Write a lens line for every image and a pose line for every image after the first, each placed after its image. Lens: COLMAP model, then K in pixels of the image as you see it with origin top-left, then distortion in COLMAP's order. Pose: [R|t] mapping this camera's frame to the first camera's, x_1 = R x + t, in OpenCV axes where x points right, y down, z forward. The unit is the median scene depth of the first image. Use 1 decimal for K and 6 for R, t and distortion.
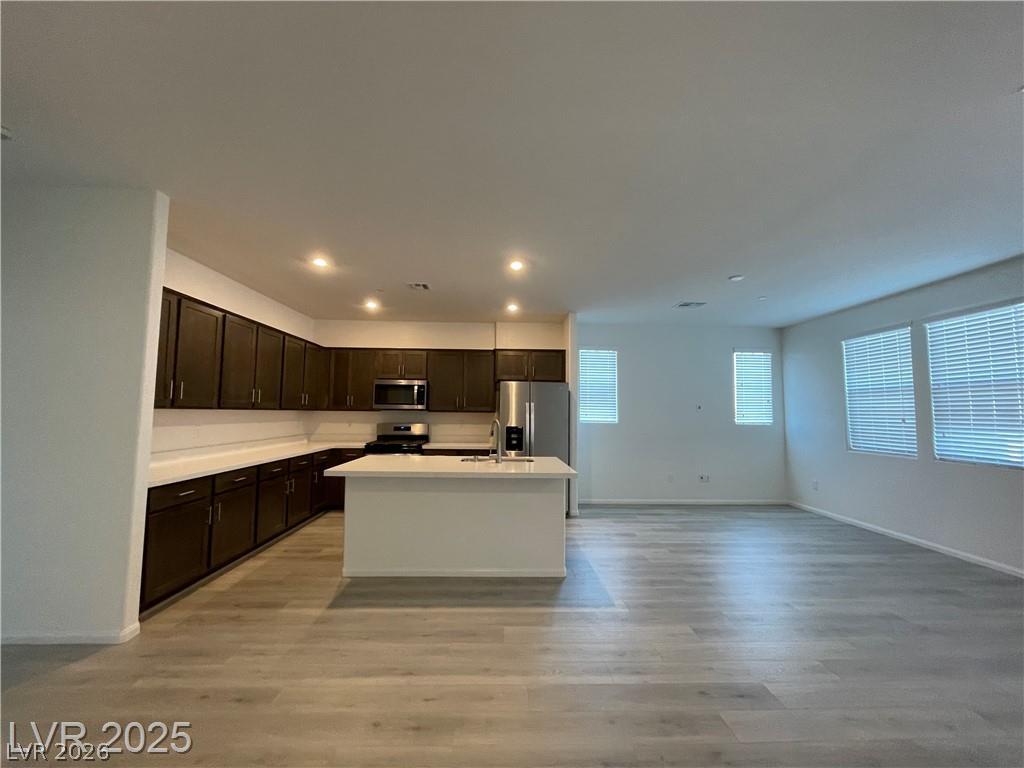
lens RADIAL K [[413.4, 0, 511.8], [0, 413.4, 382.3], [0, 0, 1]] dist [-0.005826, -0.000119]
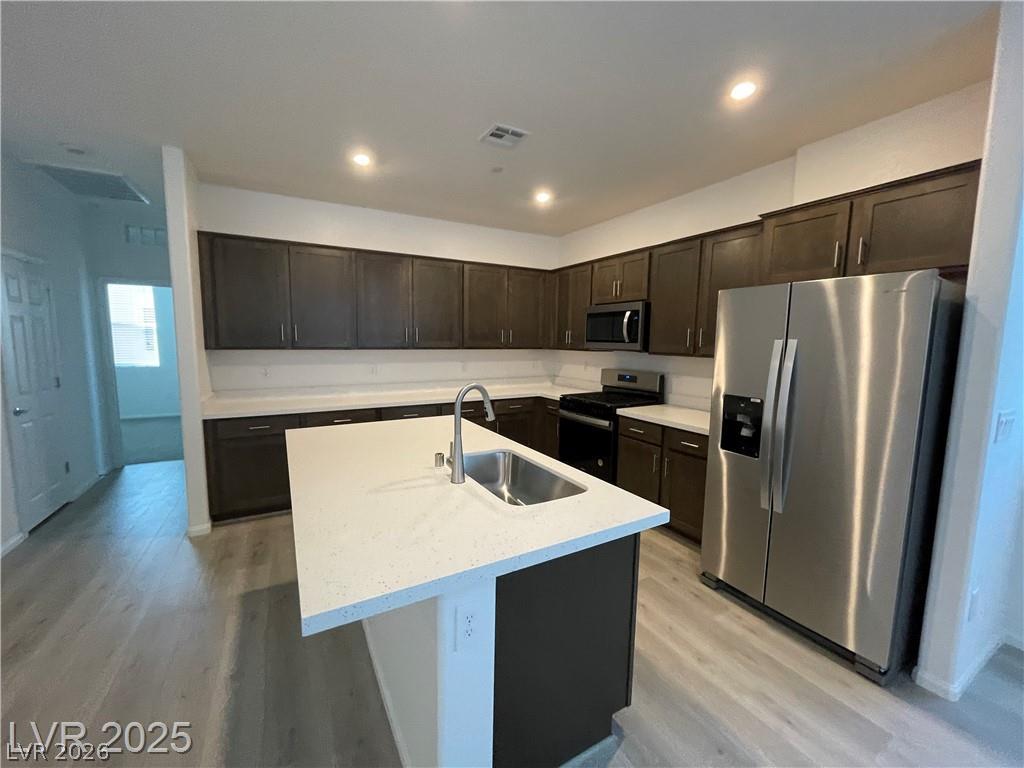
lens RADIAL K [[413.4, 0, 509.2], [0, 413.4, 381.2], [0, 0, 1]] dist [-0.005826, -0.000119]
pose [[0.459829, 0.085017, -0.883928, 0.264141], [0.058922, 0.990292, 0.125899, 0.025092], [0.886051, -0.109975, 0.450355, 0.605277]]
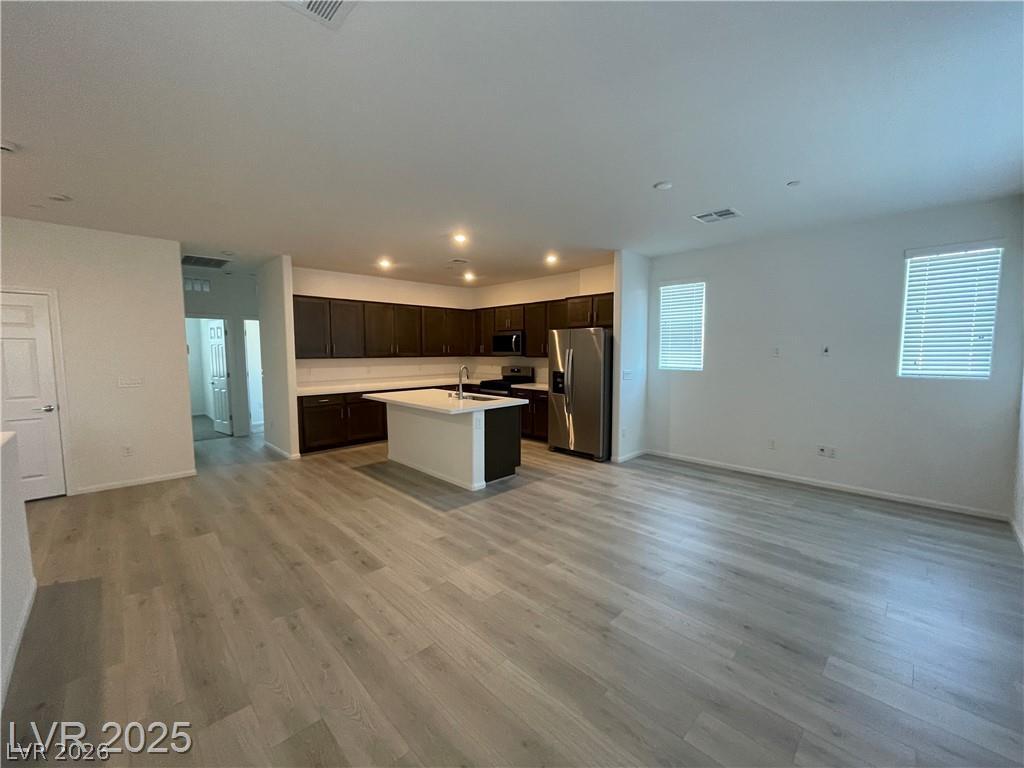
lens RADIAL K [[413.4, 0, 510.7], [0, 413.4, 385.7], [0, 0, 1]] dist [-0.005826, -0.000119]
pose [[0.676986, 0.050472, -0.734263, 0.717898], [0.064201, 0.989793, 0.127229, -0.002046], [0.733191, -0.133272, 0.666836, 0.181793]]
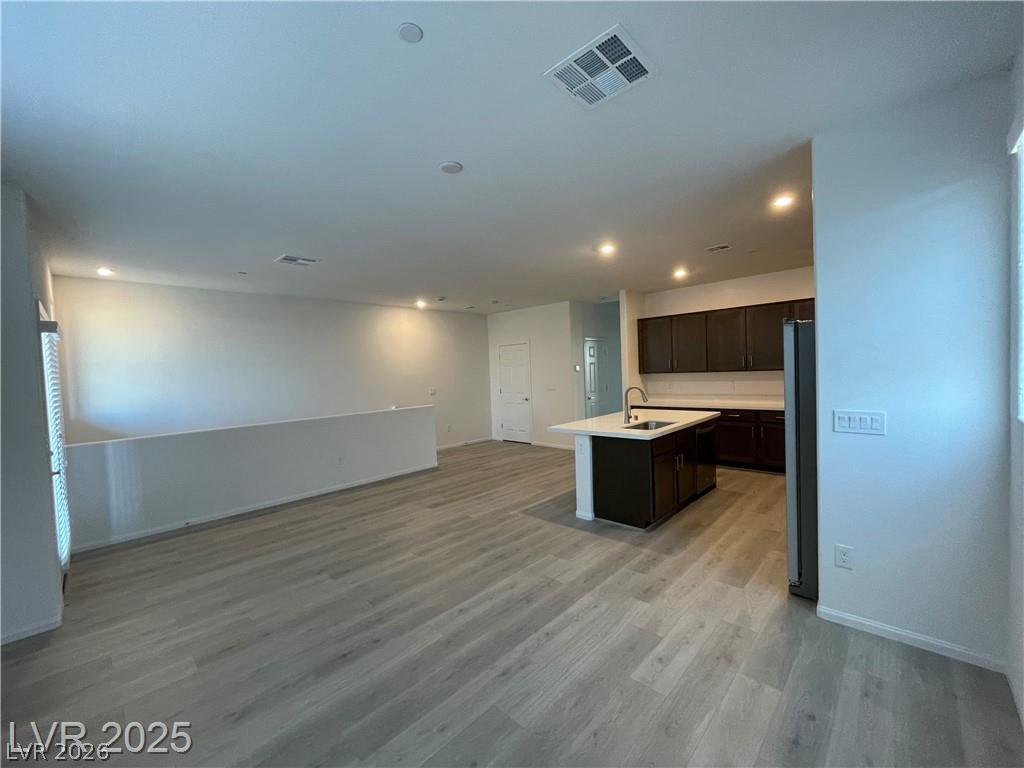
lens RADIAL K [[413.4, 0, 513.8], [0, 413.4, 386.6], [0, 0, 1]] dist [-0.005826, -0.000119]
pose [[-0.706744, 0.045744, -0.705989, 0.704001], [0.081628, 0.996515, -0.017147, 0.060122], [0.702745, -0.069747, -0.708015, 1.124488]]
